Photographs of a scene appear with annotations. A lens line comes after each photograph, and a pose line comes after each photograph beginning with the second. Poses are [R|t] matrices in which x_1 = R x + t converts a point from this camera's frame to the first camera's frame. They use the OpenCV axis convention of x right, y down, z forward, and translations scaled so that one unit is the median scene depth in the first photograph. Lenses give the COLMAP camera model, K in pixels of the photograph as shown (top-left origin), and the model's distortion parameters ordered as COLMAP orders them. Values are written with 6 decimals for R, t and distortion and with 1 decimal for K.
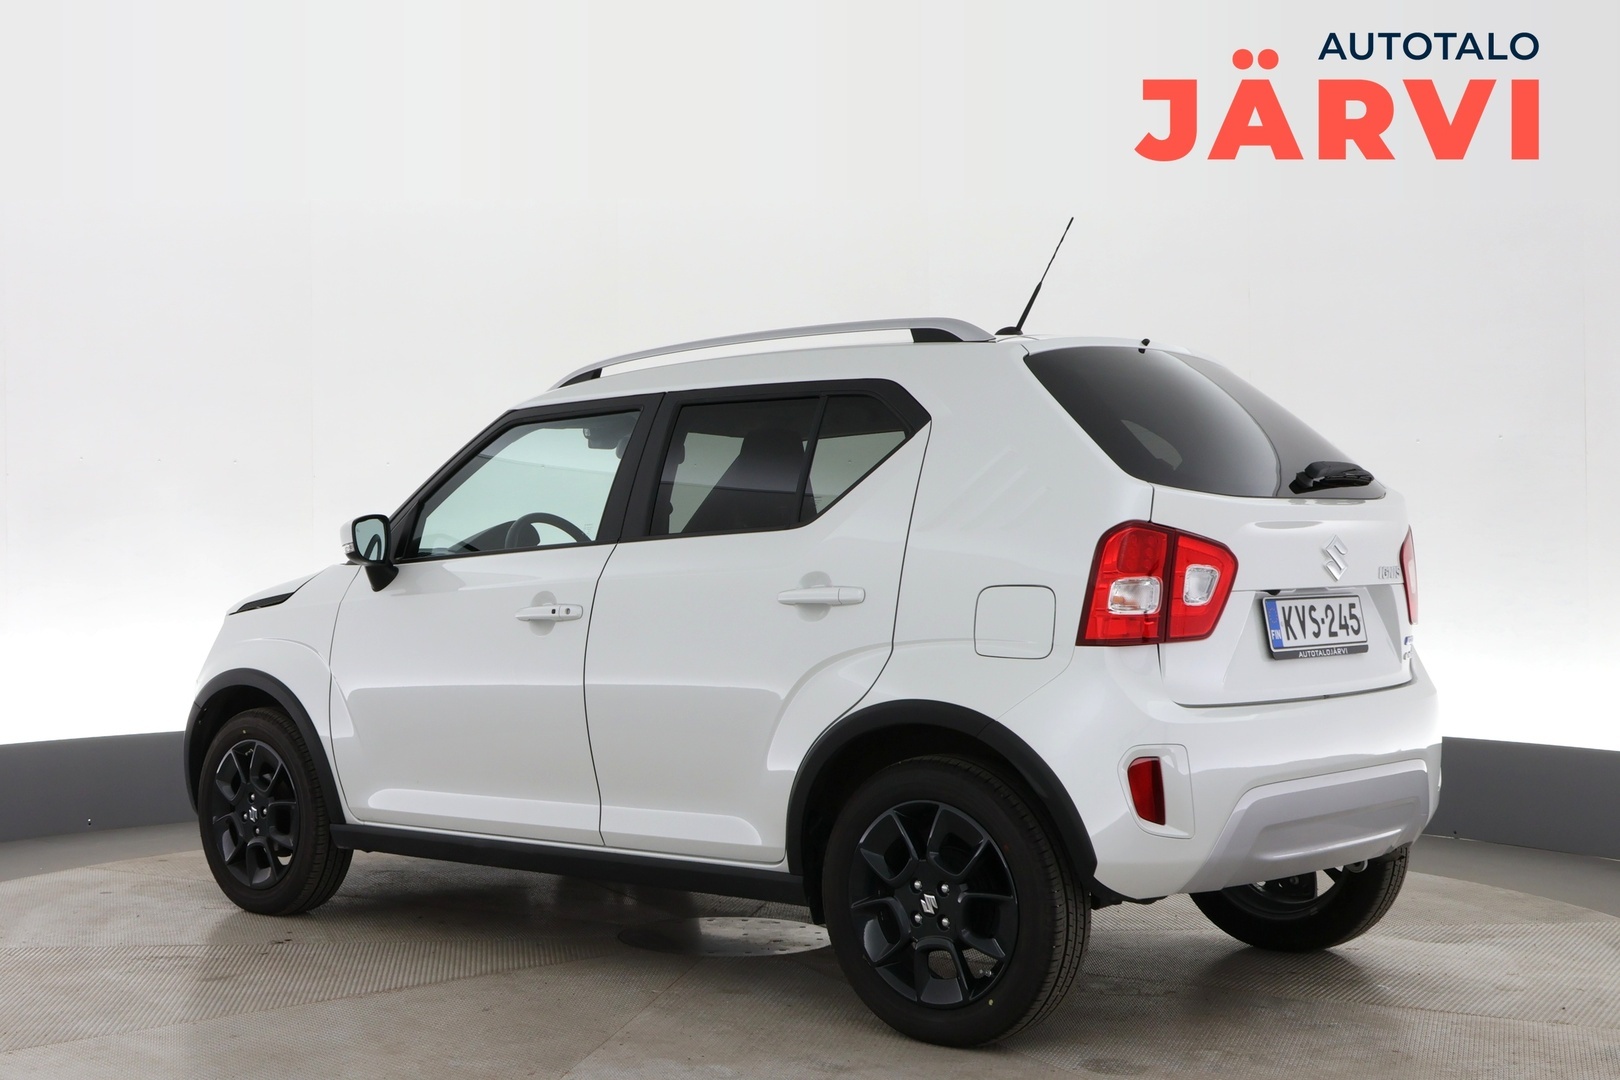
lens RADIAL K [[1391.0, 0, 801.3], [0, 1391.0, 535.5], [0, 0, 1]] dist [-0.001166, -0.014330]
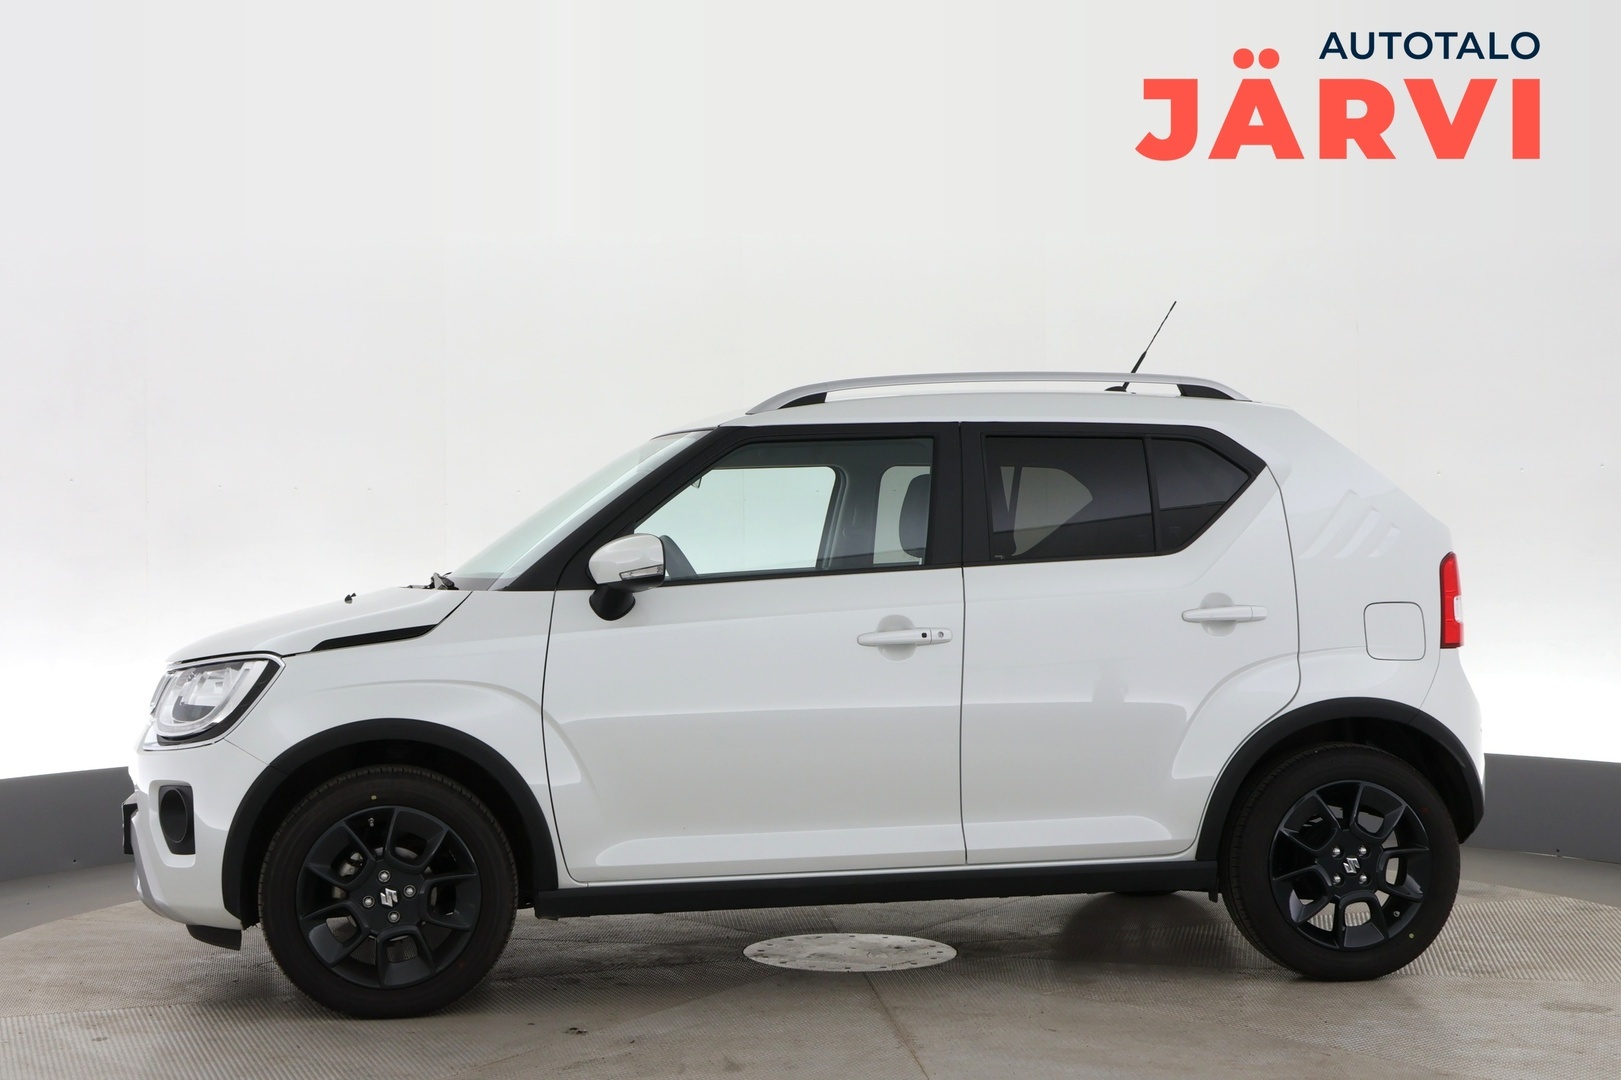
lens RADIAL K [[1391.9, 0, 795.2], [0, 1391.9, 555.3], [0, 0, 1]] dist [-0.001166, -0.014330]
pose [[0.816884, 0.015028, 0.576607, -0.974706], [-0.005740, 0.999823, -0.017926, 0.018153], [-0.576774, 0.011334, 0.816825, 0.275715]]
